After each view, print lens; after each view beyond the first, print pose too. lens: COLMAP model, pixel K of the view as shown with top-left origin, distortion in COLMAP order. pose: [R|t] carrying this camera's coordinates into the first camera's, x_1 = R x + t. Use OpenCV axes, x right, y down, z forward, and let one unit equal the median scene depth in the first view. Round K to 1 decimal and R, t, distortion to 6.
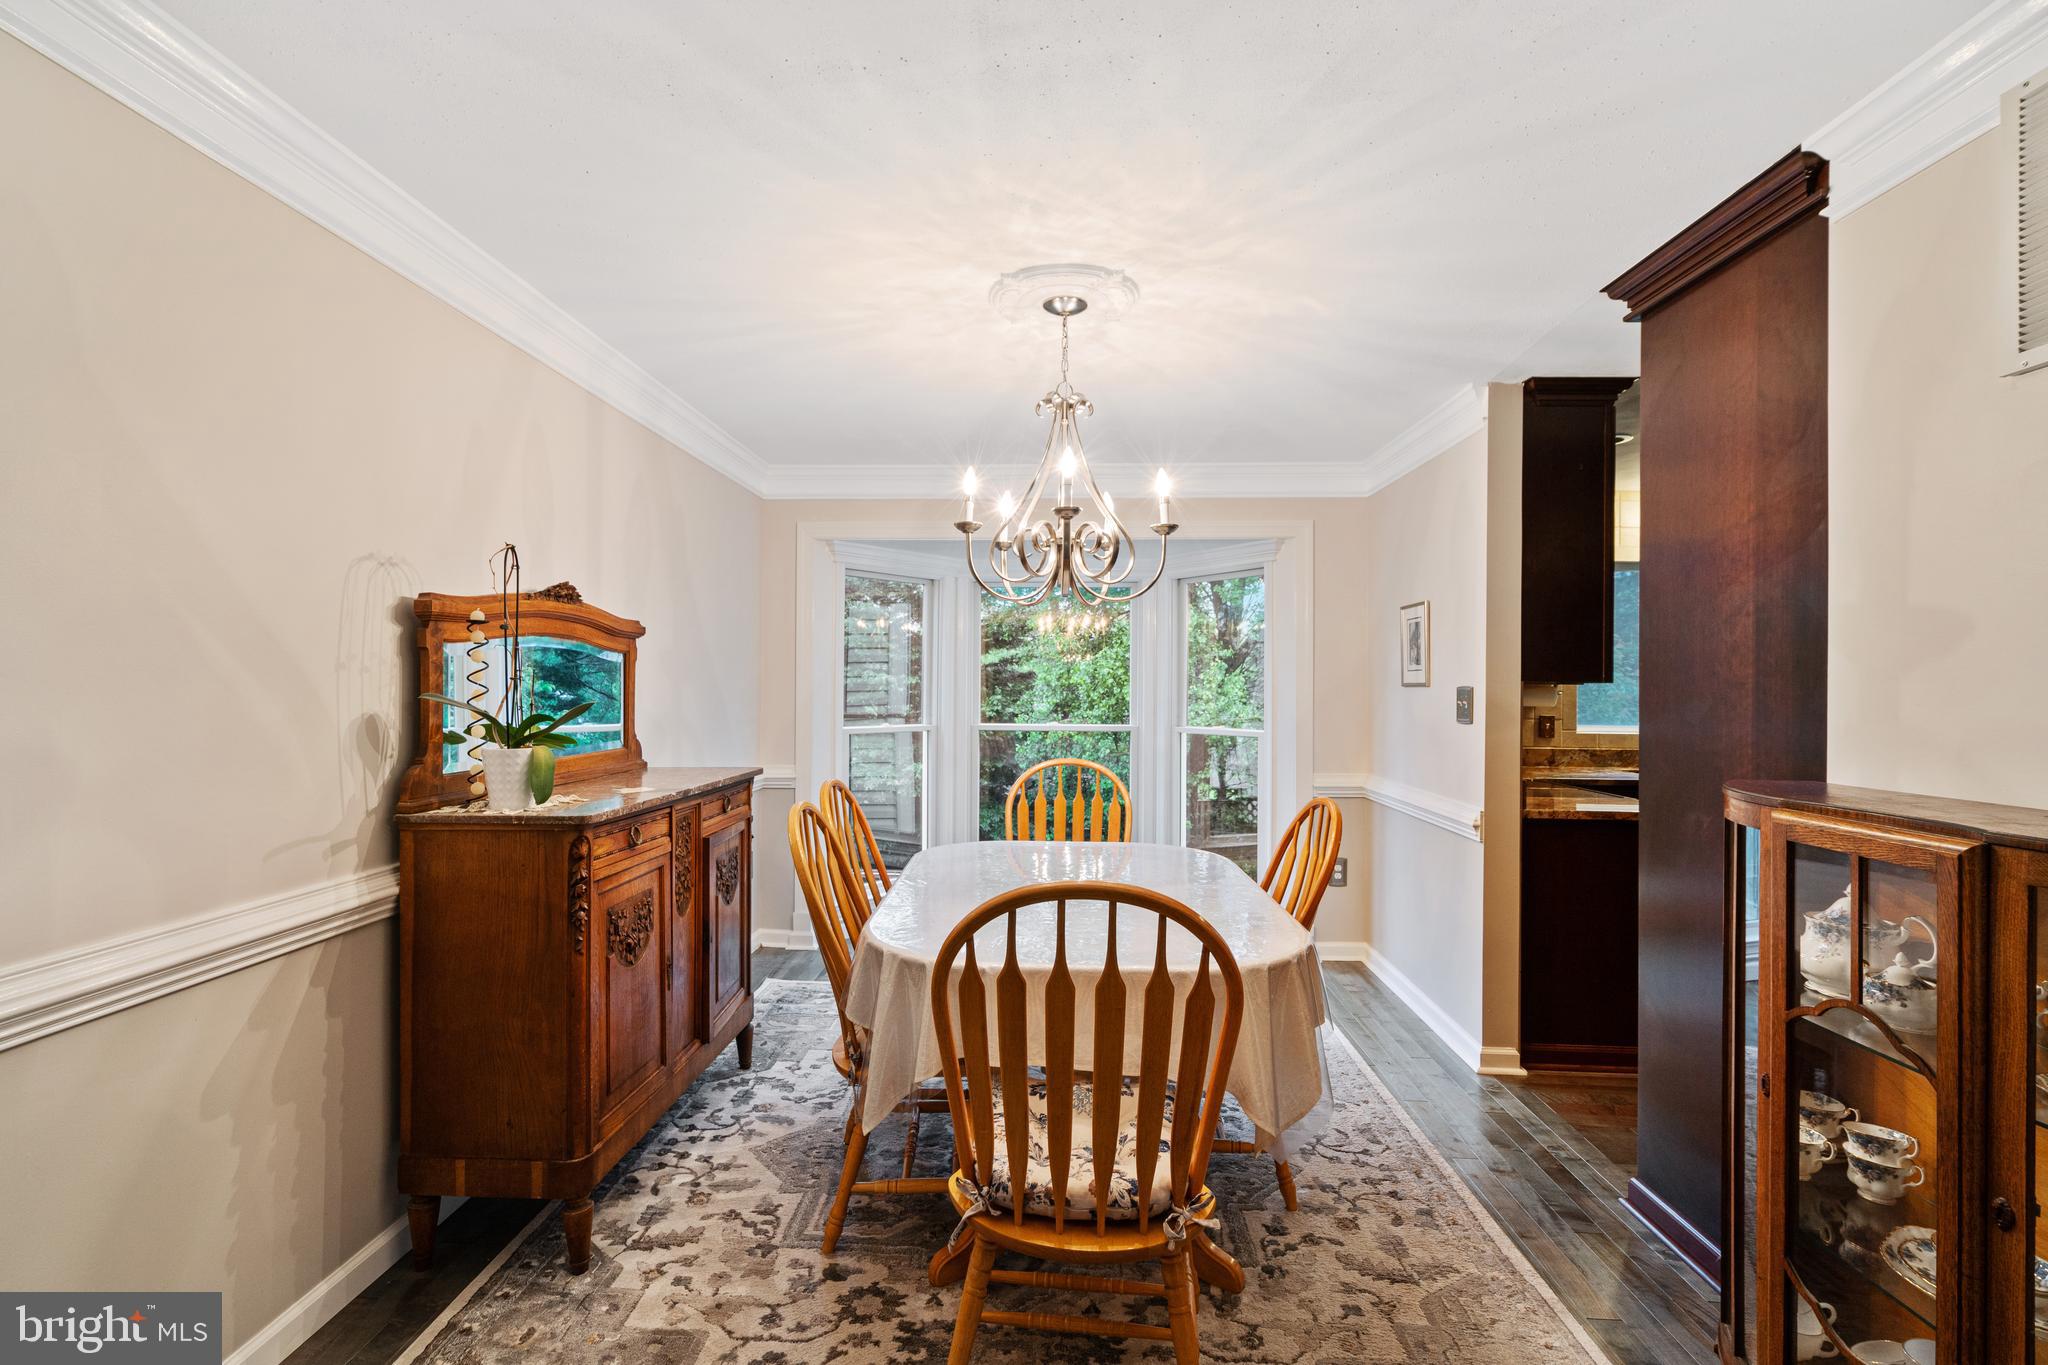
lens RADIAL K [[931.8, 0, 1018.3], [0, 931.8, 681.8], [0, 0, 1]] dist [-0.000991, 0.000285]
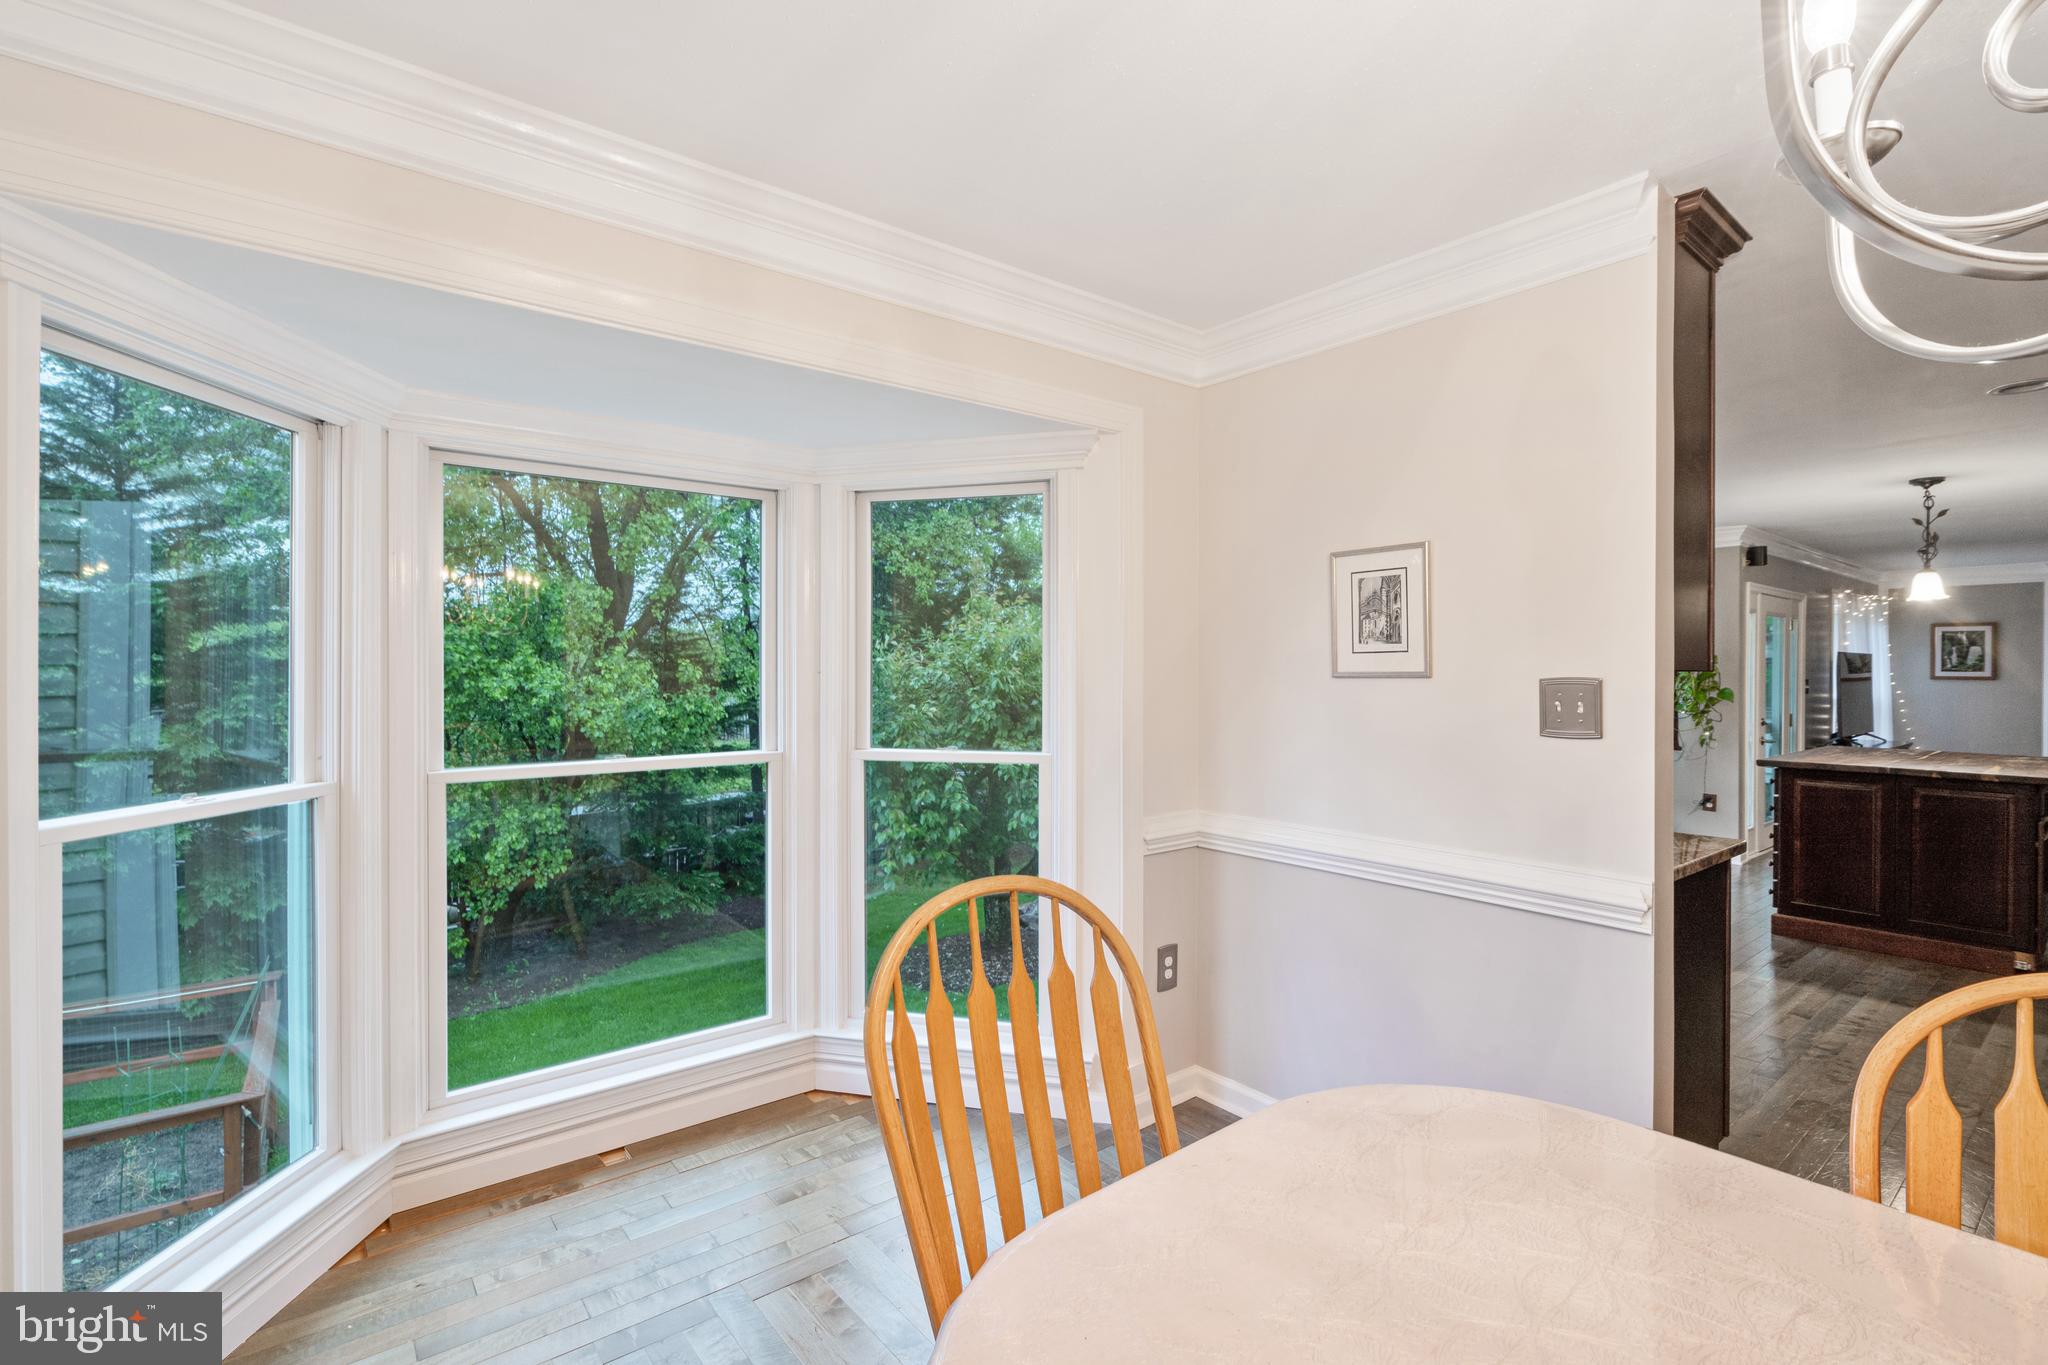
lens RADIAL K [[931.8, 0, 1018.3], [0, 931.8, 681.8], [0, 0, 1]] dist [-0.000991, 0.000285]
pose [[0.752946, -0.009541, 0.658013, -0.133891], [0.002656, 0.999931, 0.011459, -0.000062], [-0.658077, -0.006880, 0.752919, 0.506913]]
